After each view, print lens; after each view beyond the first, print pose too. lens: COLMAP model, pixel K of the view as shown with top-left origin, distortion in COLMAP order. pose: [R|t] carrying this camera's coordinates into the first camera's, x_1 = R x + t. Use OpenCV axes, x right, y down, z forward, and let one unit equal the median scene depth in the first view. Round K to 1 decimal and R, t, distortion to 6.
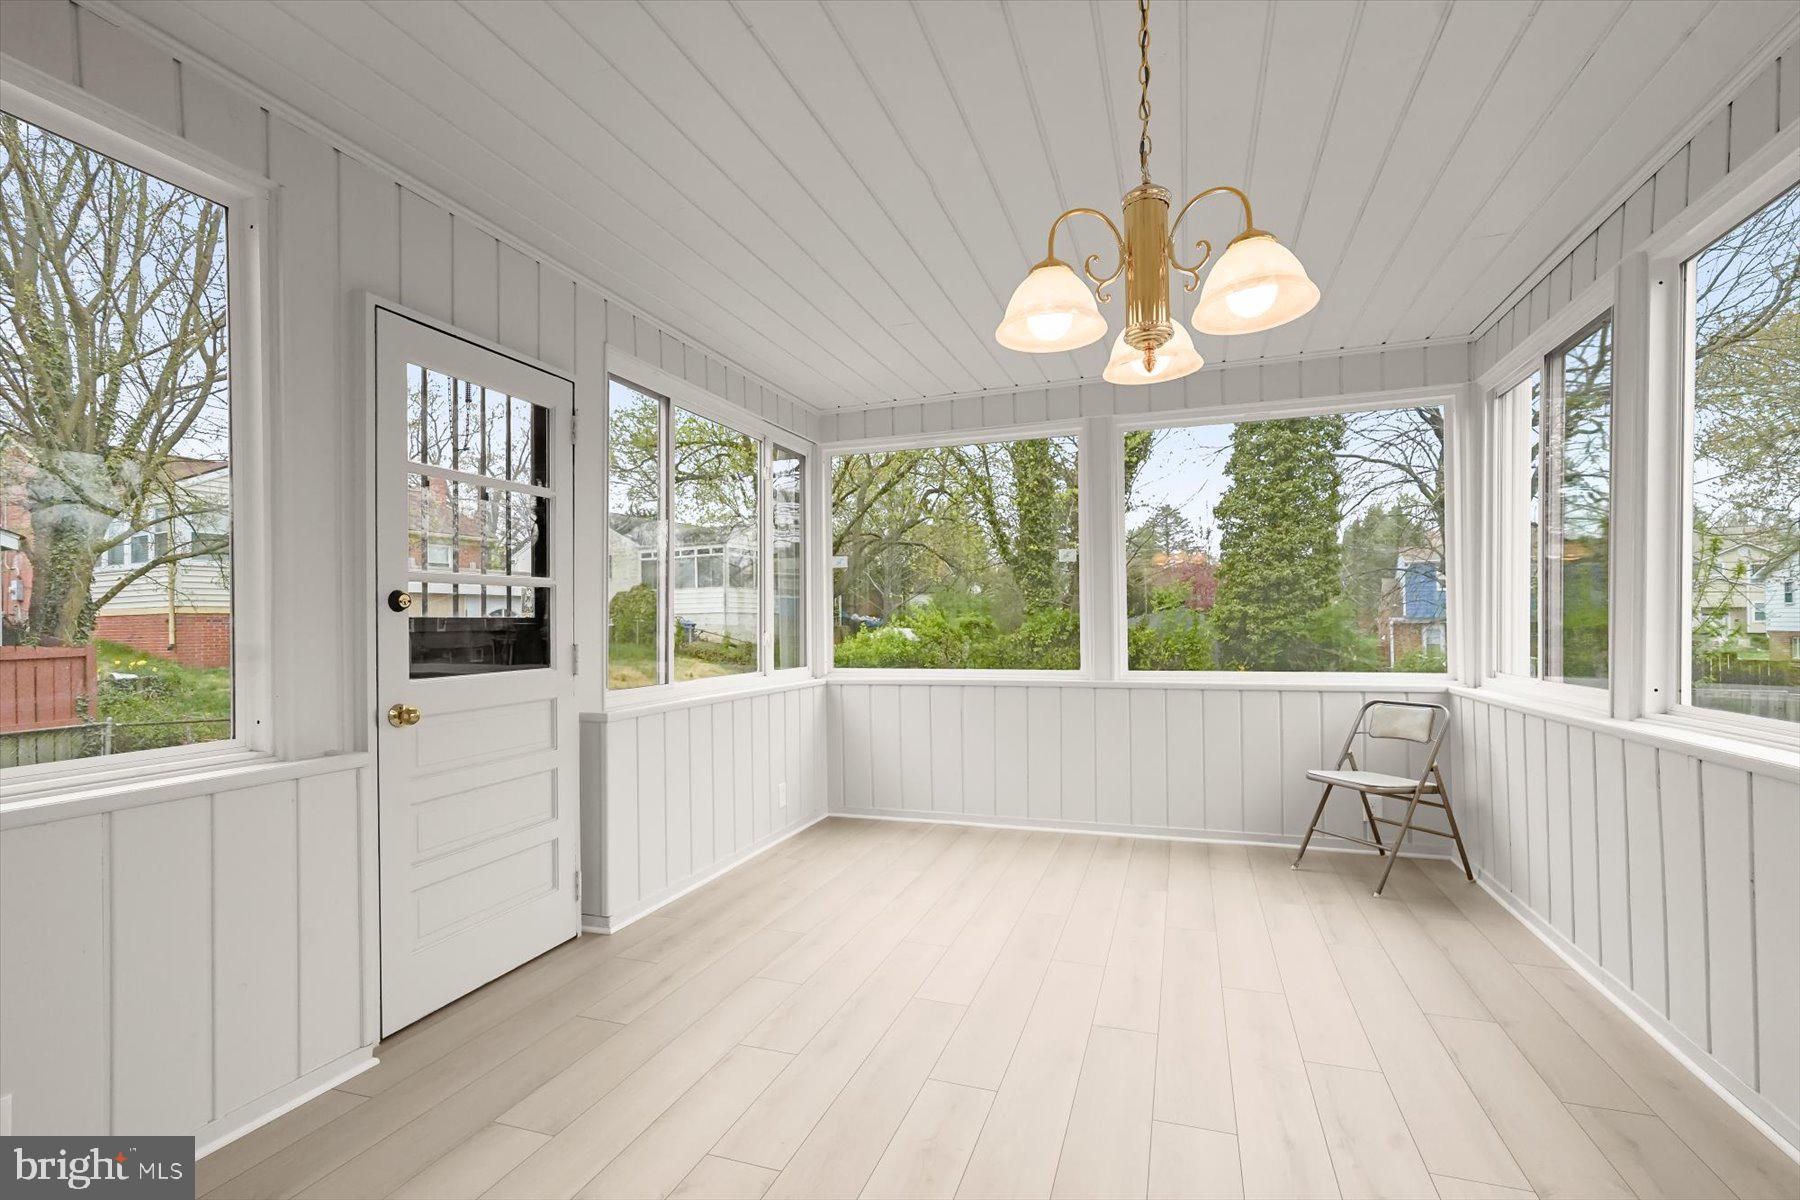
lens RADIAL K [[835.0, 0, 891.6], [0, 835.0, 627.8], [0, 0, 1]] dist [-0.030128, 0.030189]
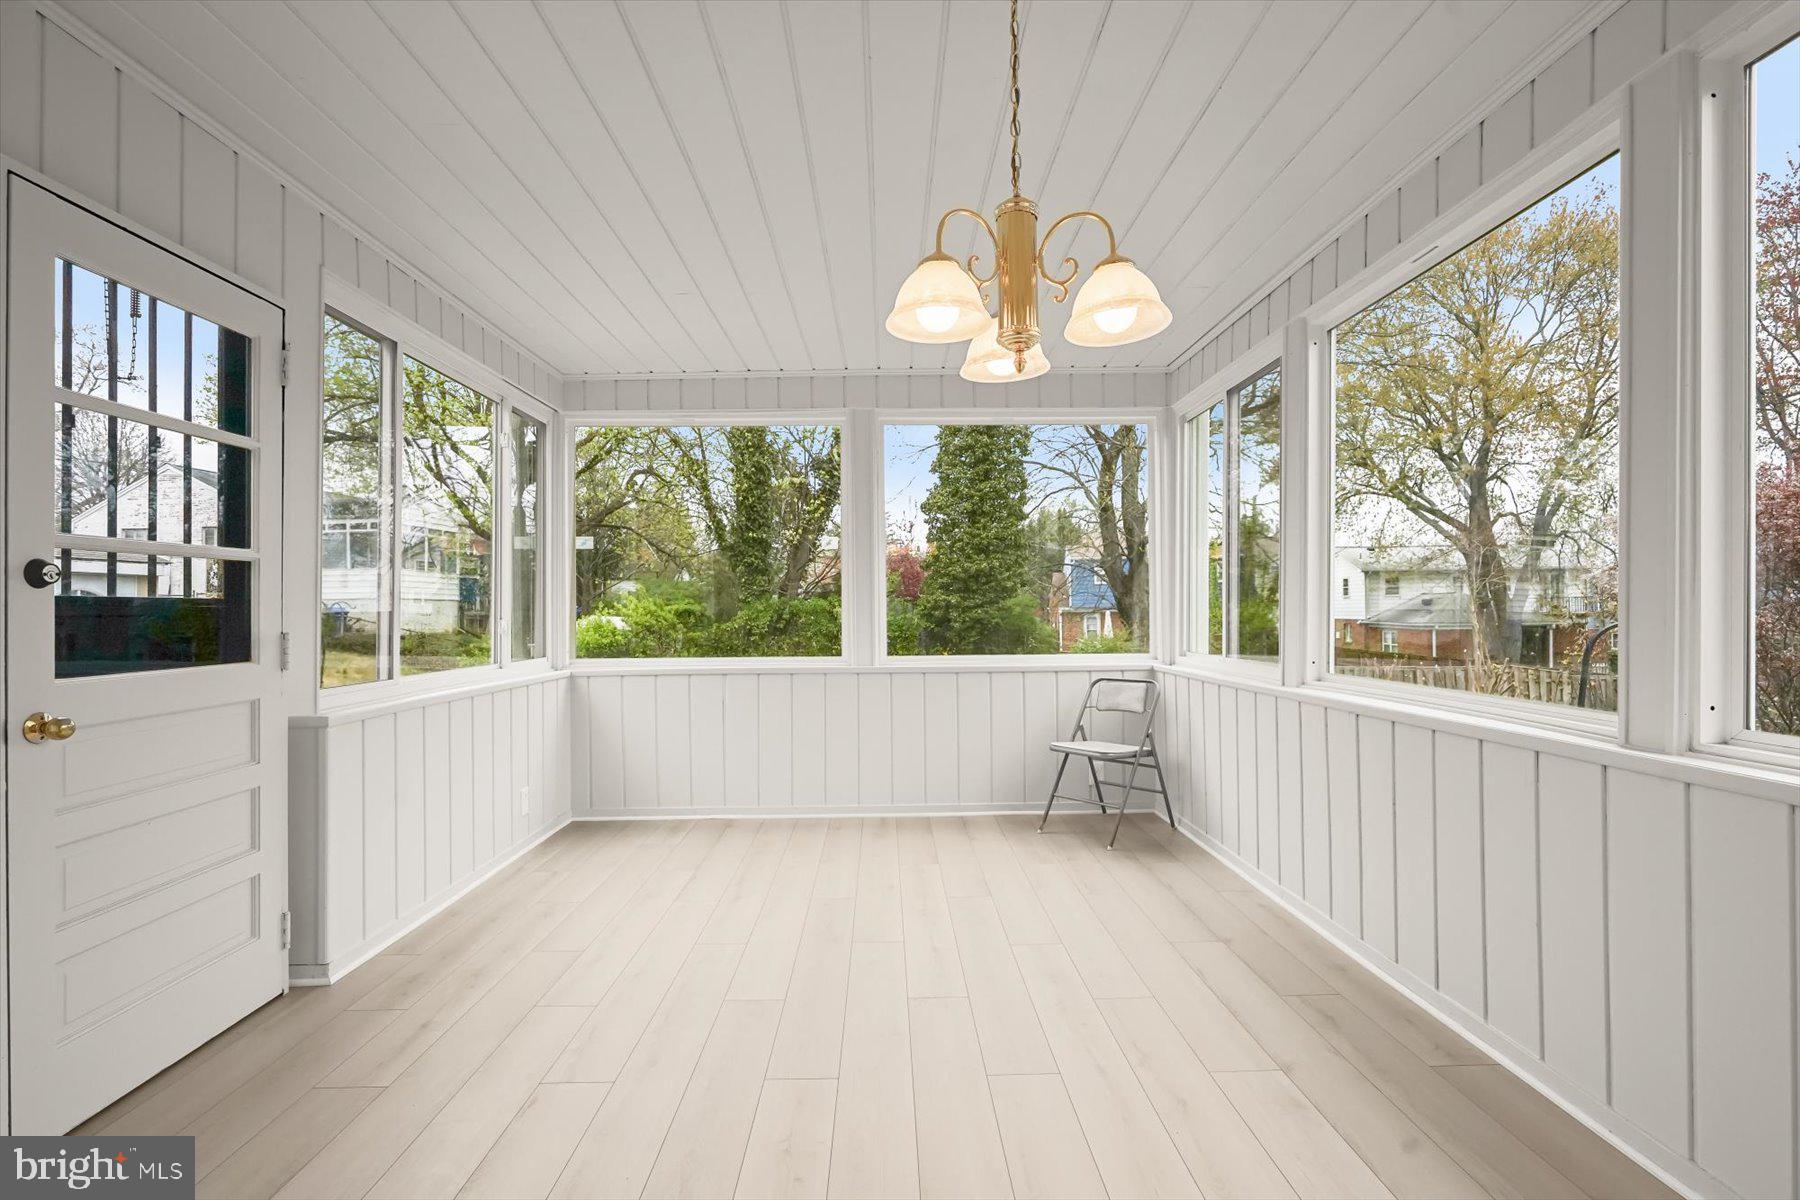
lens RADIAL K [[842.6, 0, 903.3], [0, 842.6, 612.1], [0, 0, 1]] dist [0.001049, 0.000028]
pose [[0.934948, 0.002175, 0.354778, -0.081323], [-0.000244, 0.999985, -0.005490, 0.003398], [-0.354785, 0.005046, 0.934934, 0.012456]]
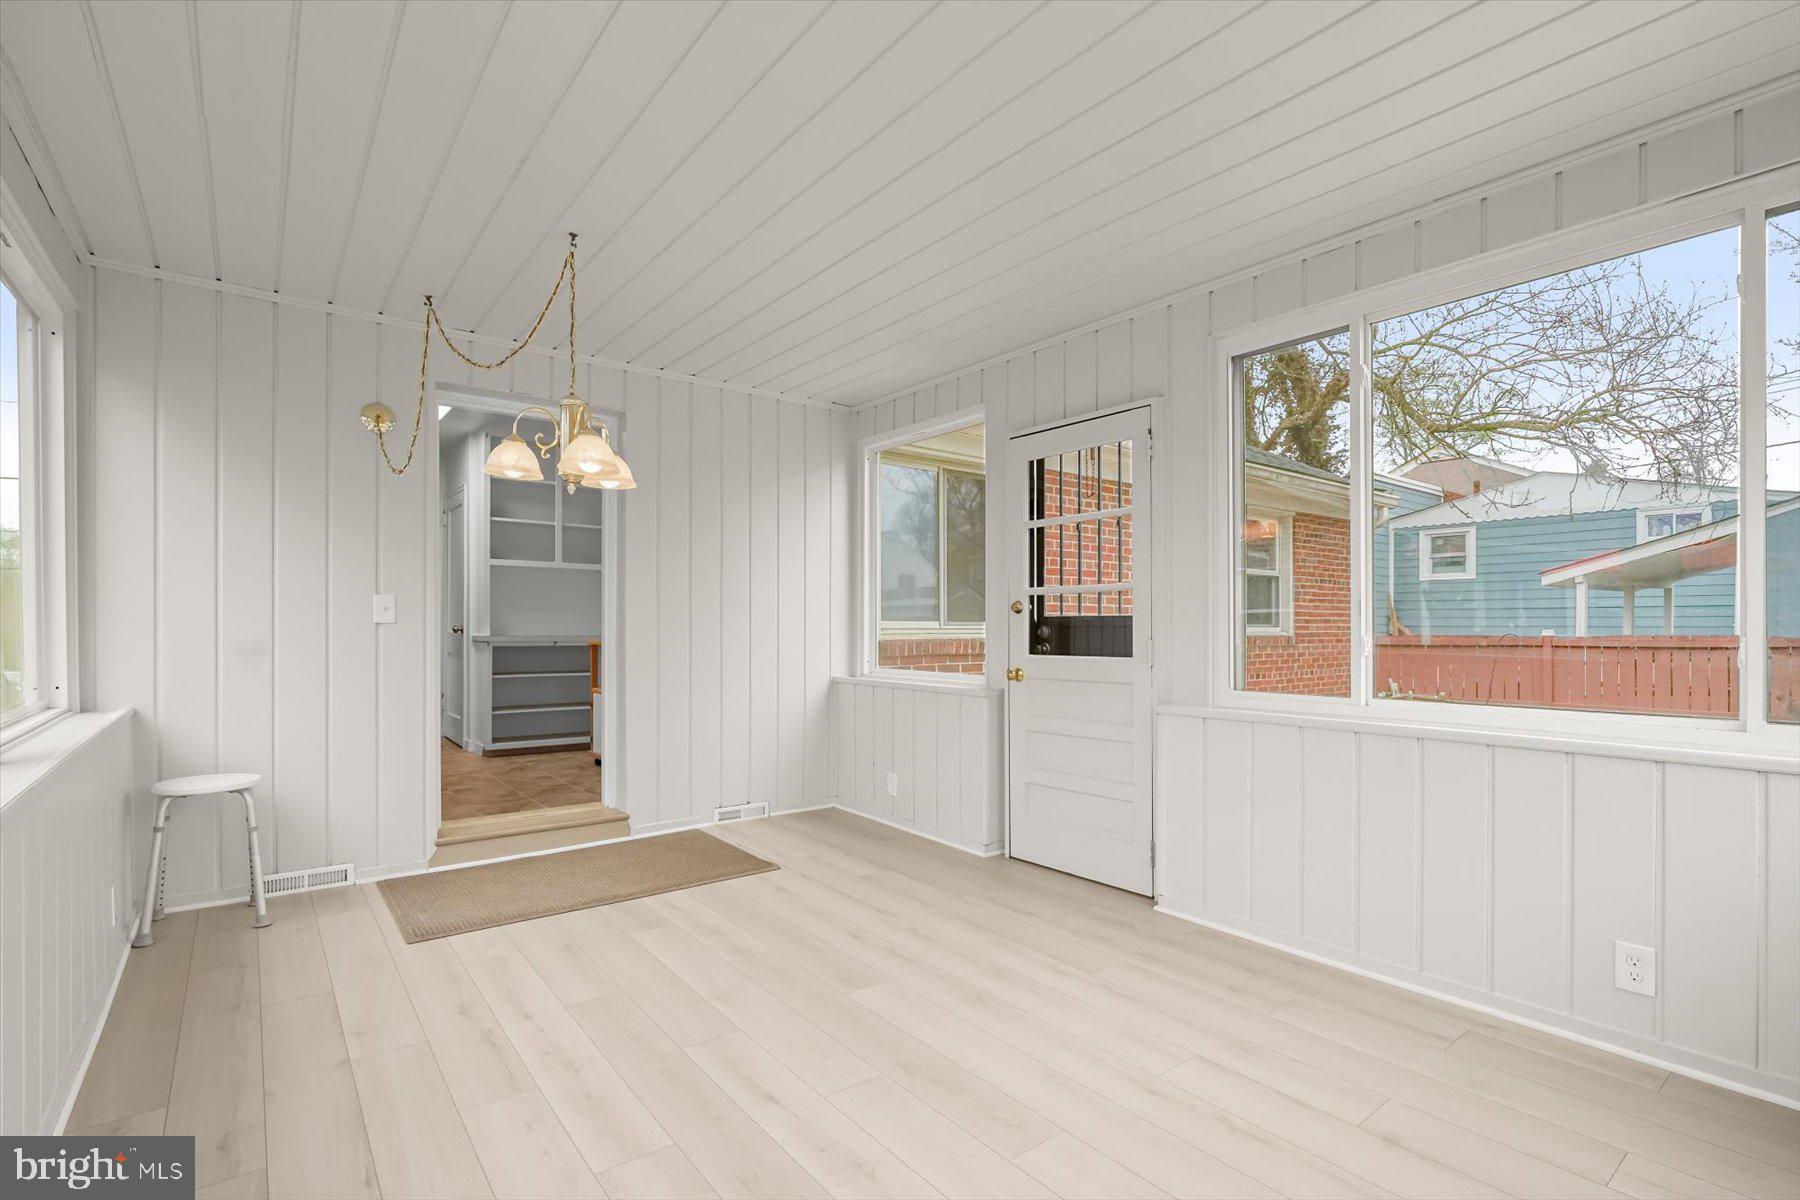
lens RADIAL K [[822.1, 0, 897.9], [0, 822.1, 607.6], [0, 0, 1]] dist [0.001953, 0.006789]
pose [[-0.529974, -0.000153, -0.848014, 0.576594], [0.008803, 0.999945, -0.005683, -0.015245], [0.847968, -0.010477, -0.529944, 0.995273]]
